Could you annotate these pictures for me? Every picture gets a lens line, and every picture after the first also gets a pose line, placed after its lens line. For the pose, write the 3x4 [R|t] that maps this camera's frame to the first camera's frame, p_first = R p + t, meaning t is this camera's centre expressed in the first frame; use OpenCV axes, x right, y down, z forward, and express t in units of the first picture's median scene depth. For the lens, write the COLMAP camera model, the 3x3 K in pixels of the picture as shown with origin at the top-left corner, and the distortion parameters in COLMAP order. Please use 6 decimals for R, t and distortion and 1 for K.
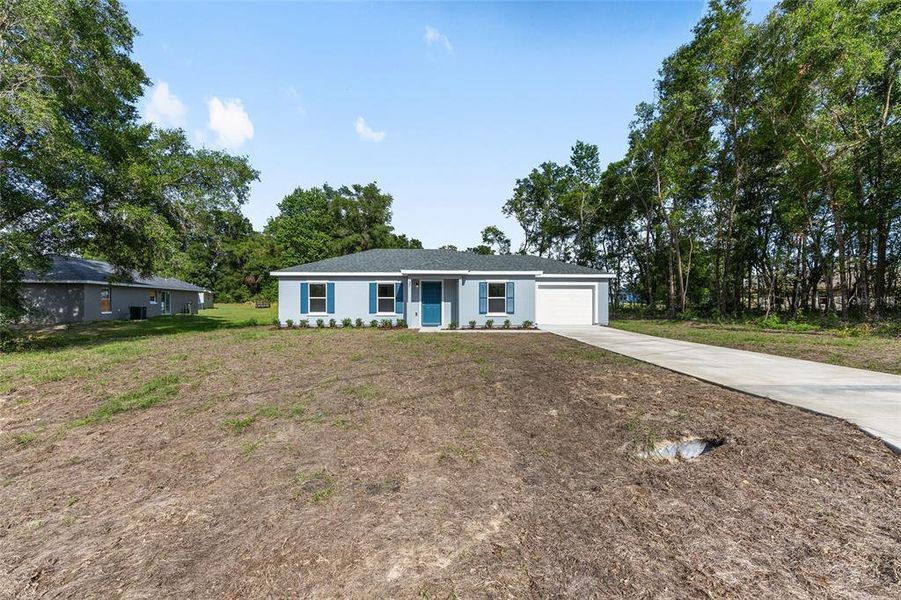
lens RADIAL K [[361.7, 0, 450.5], [0, 361.7, 300.0], [0, 0, 1]] dist [-0.000077, 0.000290]
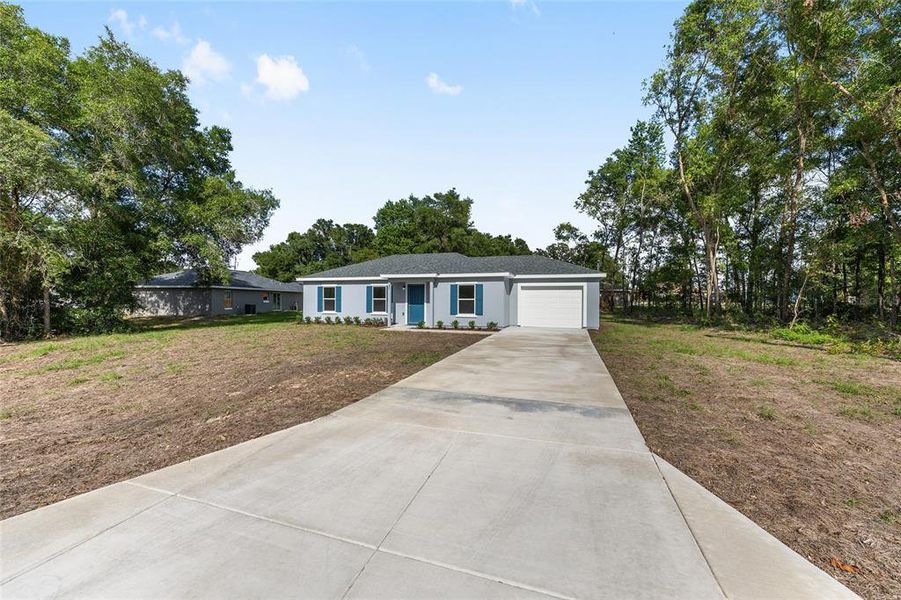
lens RADIAL K [[361.7, 0, 450.5], [0, 361.7, 300.0], [0, 0, 1]] dist [-0.000077, 0.000290]
pose [[0.935599, 0.003854, -0.353044, 0.432723], [-0.003411, 0.999992, 0.001877, -0.005750], [0.353048, -0.000552, 0.935605, 0.014487]]
